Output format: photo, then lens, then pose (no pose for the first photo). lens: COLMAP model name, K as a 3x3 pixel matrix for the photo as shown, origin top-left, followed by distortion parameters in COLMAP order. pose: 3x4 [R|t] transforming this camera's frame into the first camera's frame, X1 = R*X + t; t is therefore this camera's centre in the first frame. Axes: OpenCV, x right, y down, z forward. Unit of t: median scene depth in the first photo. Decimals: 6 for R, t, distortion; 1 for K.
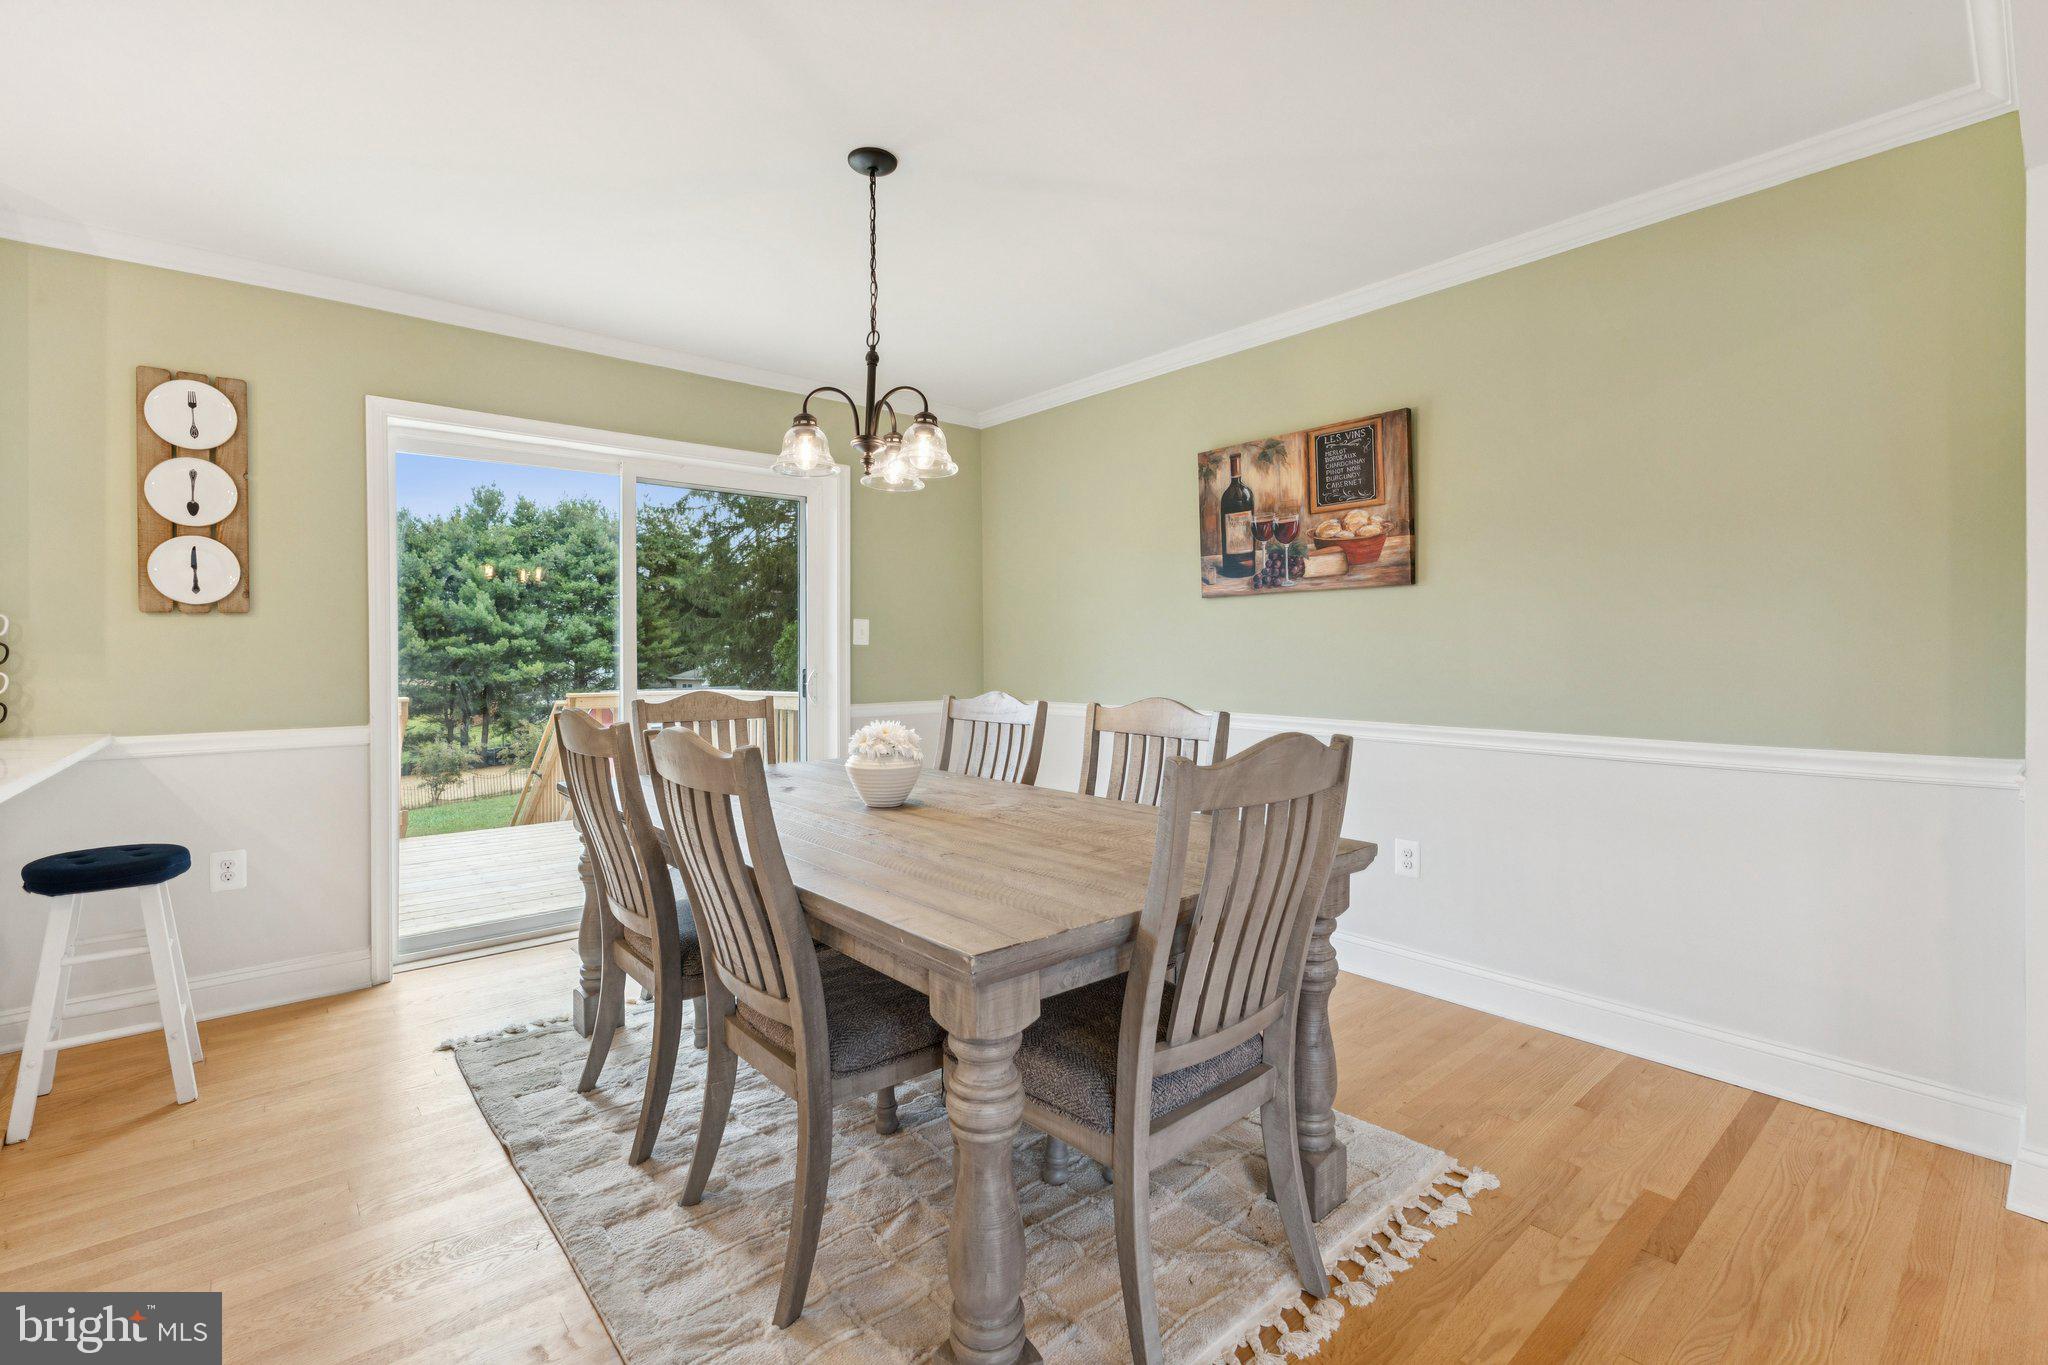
lens RADIAL K [[909.5, 0, 1030.1], [0, 909.5, 647.5], [0, 0, 1]] dist [0.000592, 0.000083]
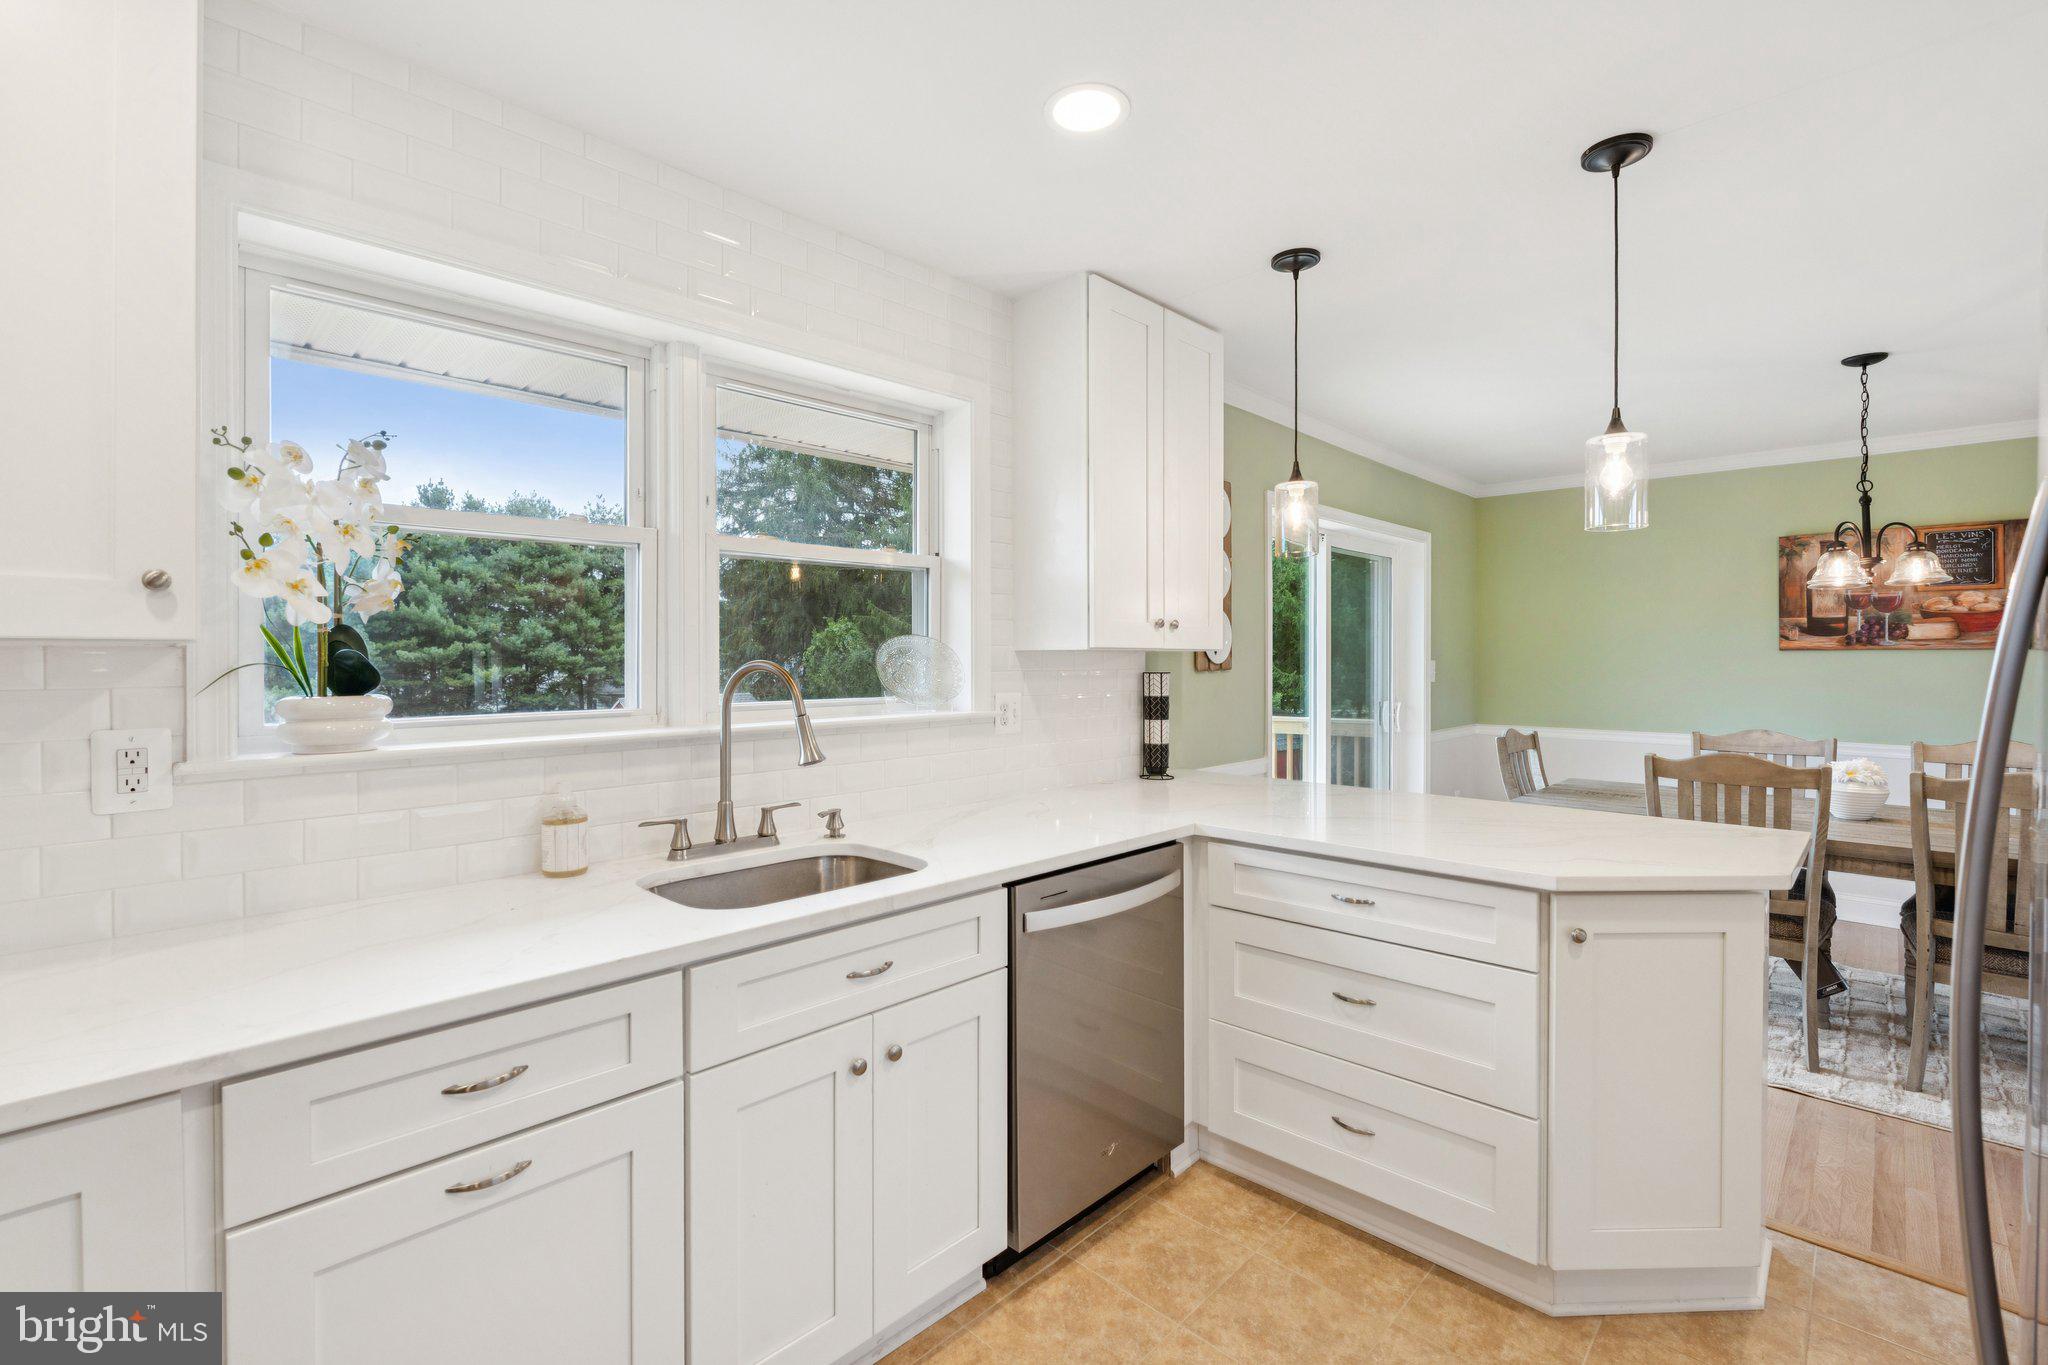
lens RADIAL K [[900.9, 0, 1019.9], [0, 900.9, 659.1], [0, 0, 1]] dist [-0.004470, -0.000298]
pose [[0.996148, 0.001343, 0.087677, -1.010800], [-0.002310, 0.999938, 0.010933, -0.055356], [-0.087657, -0.011093, 0.996089, -0.164359]]
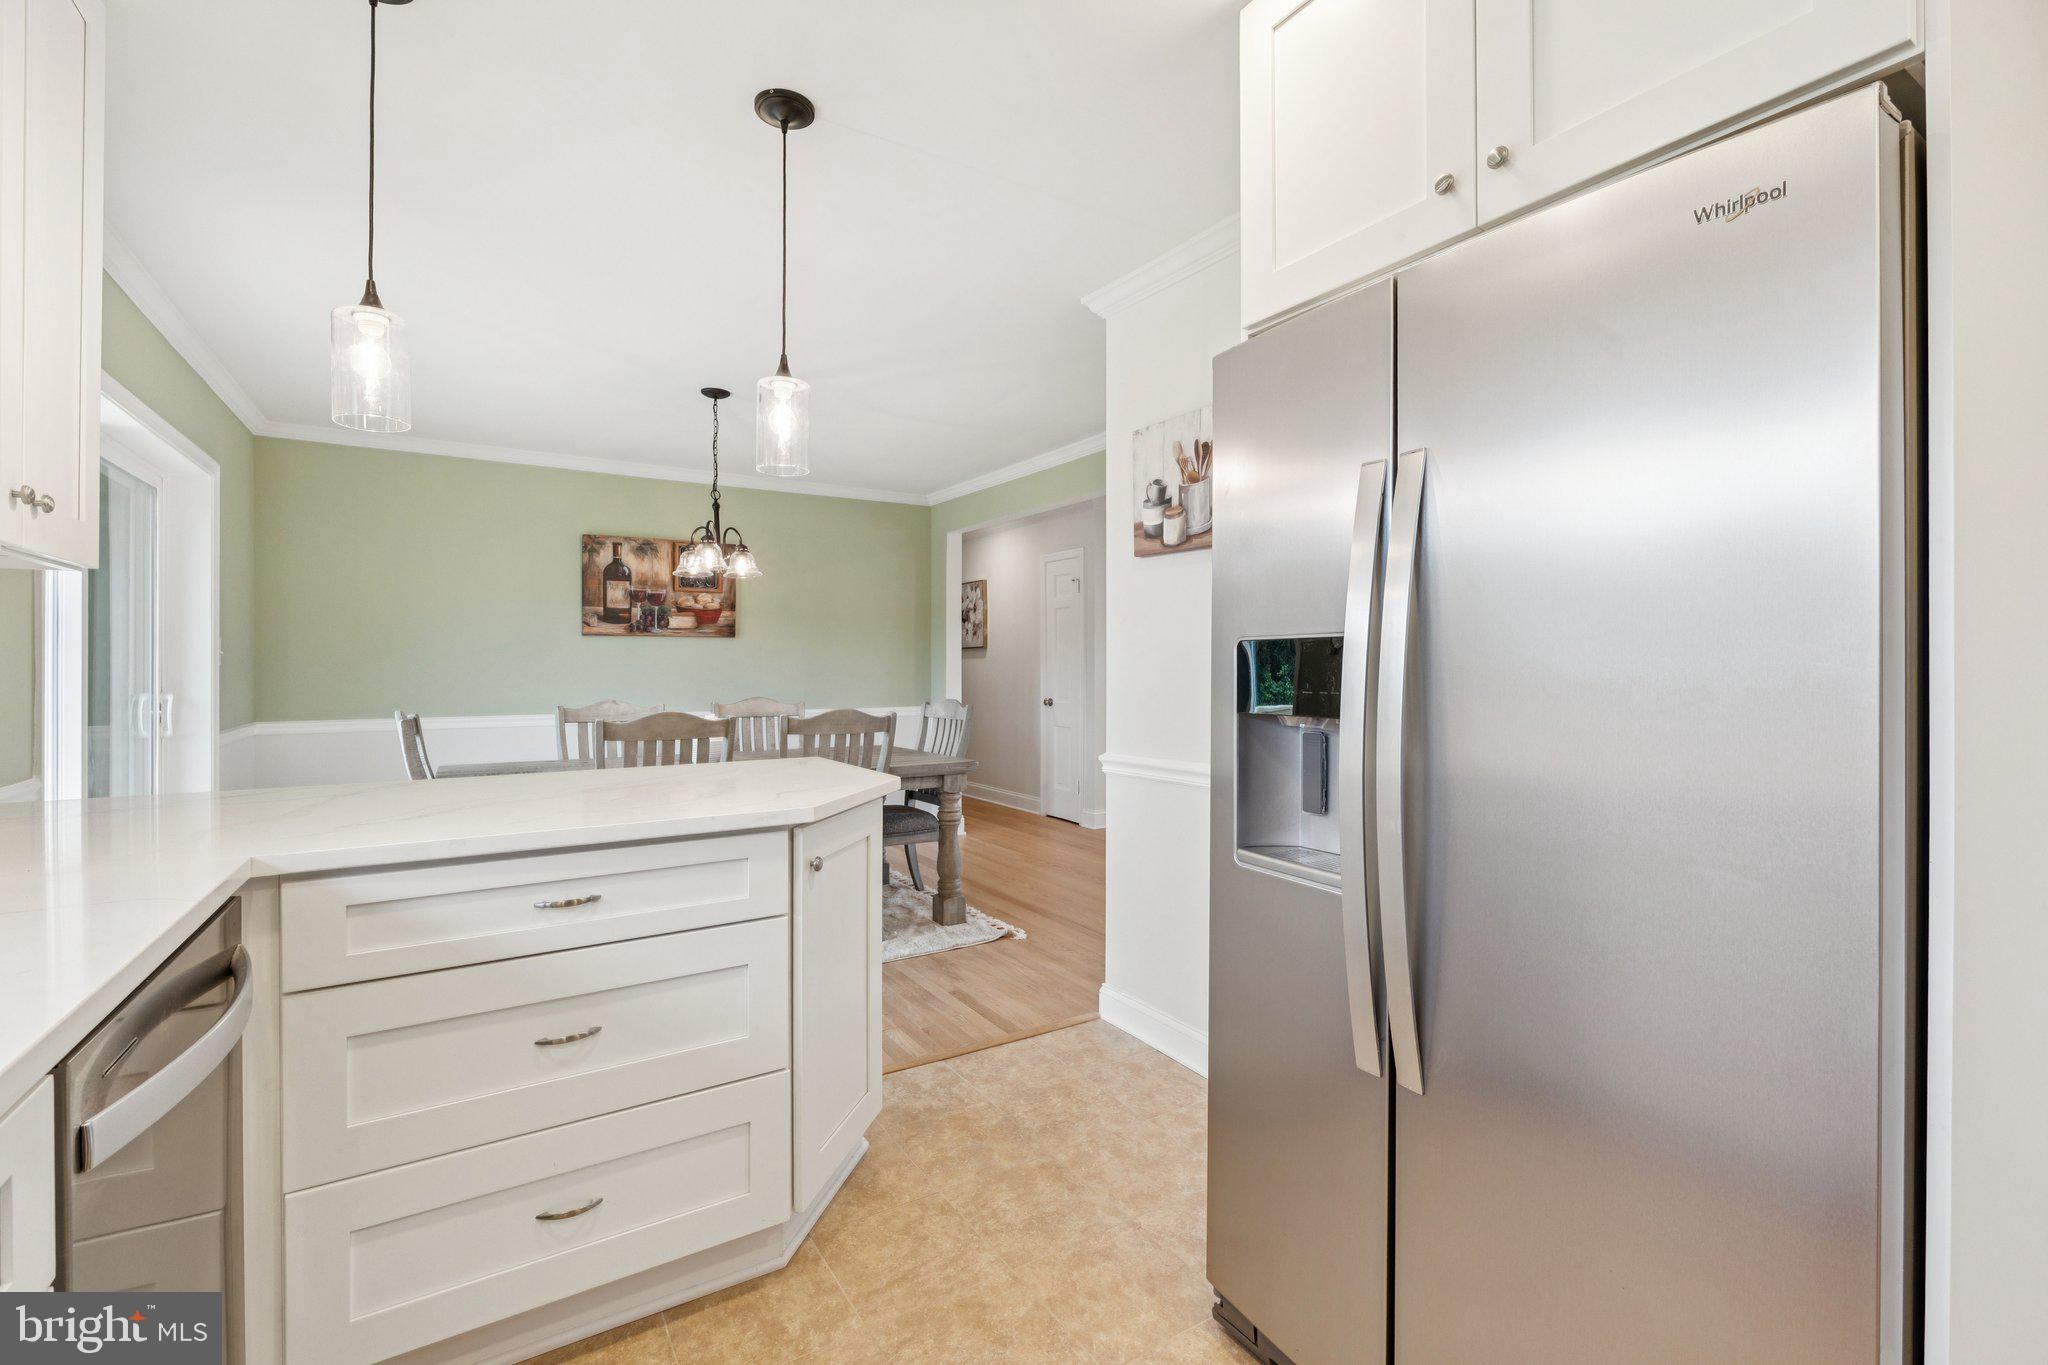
lens RADIAL K [[890.9, 0, 1022.1], [0, 890.9, 664.5], [0, 0, 1]] dist [-0.012097, 0.000119]
pose [[0.146581, 0.004967, 0.989186, -1.127568], [-0.006439, 0.999971, -0.004067, -0.007494], [-0.989178, -0.005774, 0.146609, 0.112141]]
